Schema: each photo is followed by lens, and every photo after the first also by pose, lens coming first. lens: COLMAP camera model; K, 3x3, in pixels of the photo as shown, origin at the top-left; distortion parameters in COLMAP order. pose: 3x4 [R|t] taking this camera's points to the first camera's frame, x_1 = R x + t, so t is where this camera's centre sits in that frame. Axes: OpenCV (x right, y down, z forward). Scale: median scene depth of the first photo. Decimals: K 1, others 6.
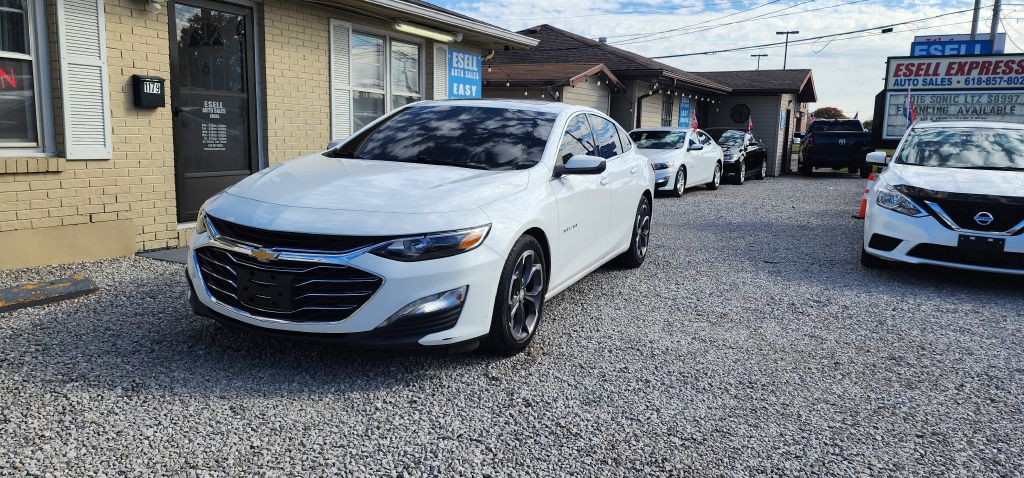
lens RADIAL K [[681.9, 0, 523.8], [0, 681.9, 238.6], [0, 0, 1]] dist [0.075335, -0.071742]
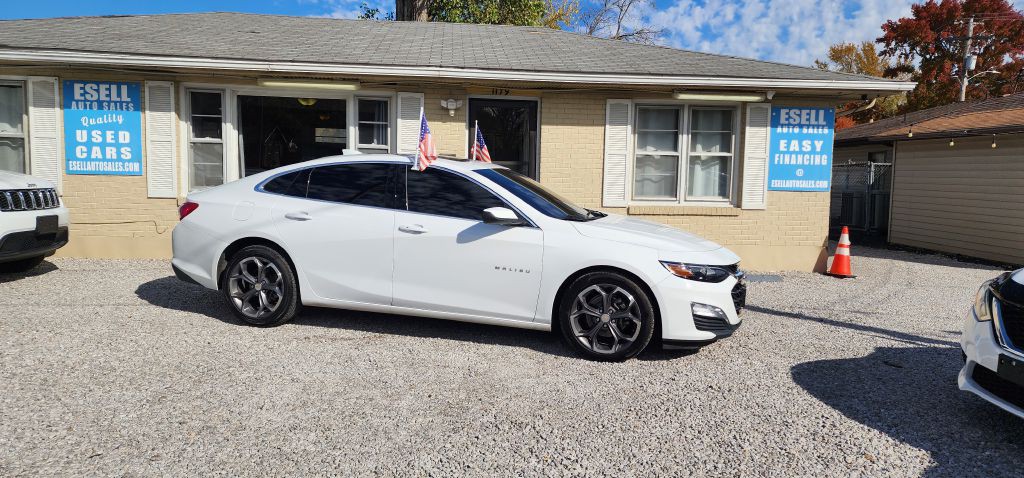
lens RADIAL K [[681.9, 0, 518.0], [0, 681.9, 229.3], [0, 0, 1]] dist [0.075335, -0.071742]
pose [[0.544090, 0.052513, -0.837382, 0.790715], [-0.137040, 0.990199, -0.026945, -0.035213], [0.827760, 0.129416, 0.545953, 0.256467]]
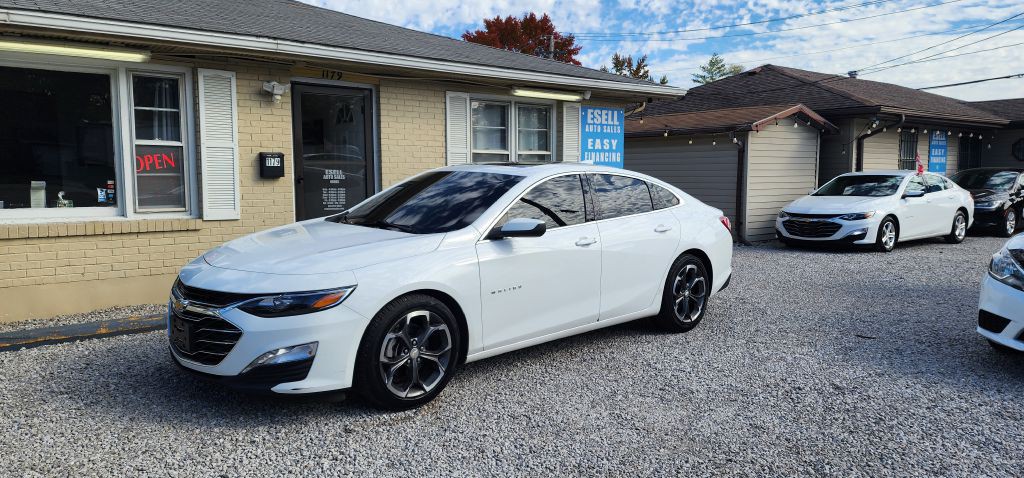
lens RADIAL K [[681.9, 0, 520.2], [0, 681.9, 235.1], [0, 0, 1]] dist [0.075335, -0.071742]
pose [[0.916793, 0.008594, -0.399271, 0.323529], [-0.036631, 0.997364, -0.062643, -0.022414], [0.397680, 0.072056, 0.914690, 0.048600]]
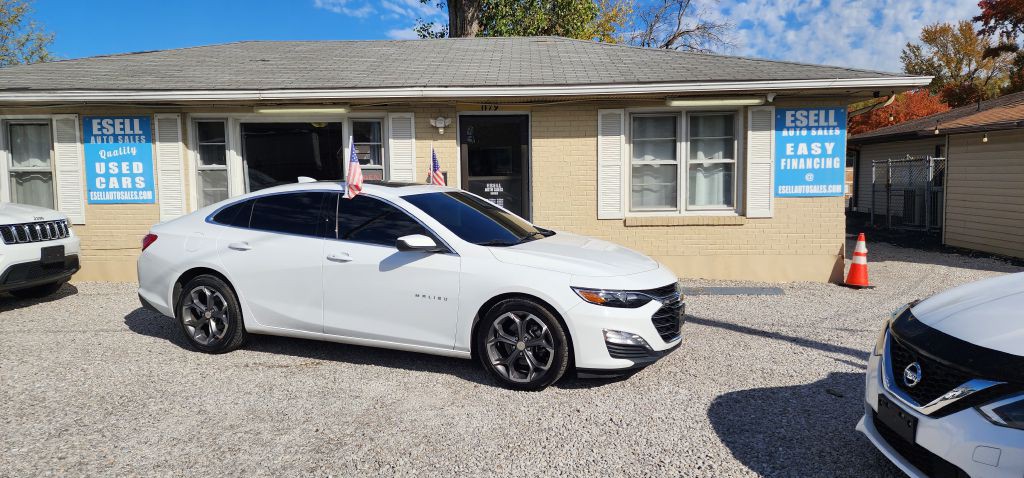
lens RADIAL K [[681.9, 0, 515.3], [0, 681.9, 228.6], [0, 0, 1]] dist [0.075335, -0.071742]
pose [[0.439722, 0.035339, -0.897438, 0.871139], [-0.114124, 0.993324, -0.016803, -0.084018], [0.890854, 0.109808, 0.440820, 0.414208]]
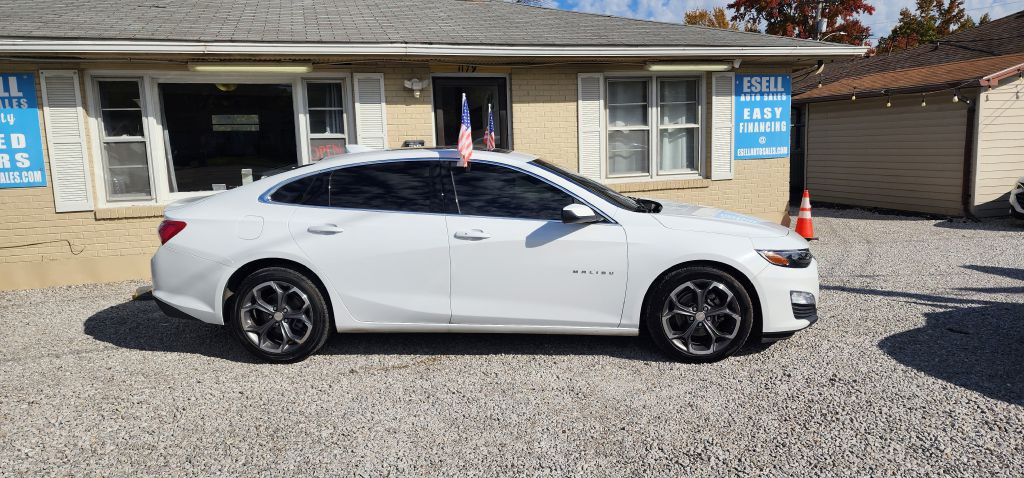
lens RADIAL K [[681.9, 0, 524.2], [0, 681.9, 239.4], [0, 0, 1]] dist [0.075335, -0.071742]
pose [[0.696887, 0.046848, -0.715649, 0.590243], [-0.059542, 0.998199, 0.007364, -0.043996], [0.714705, 0.037479, 0.698422, 0.144308]]
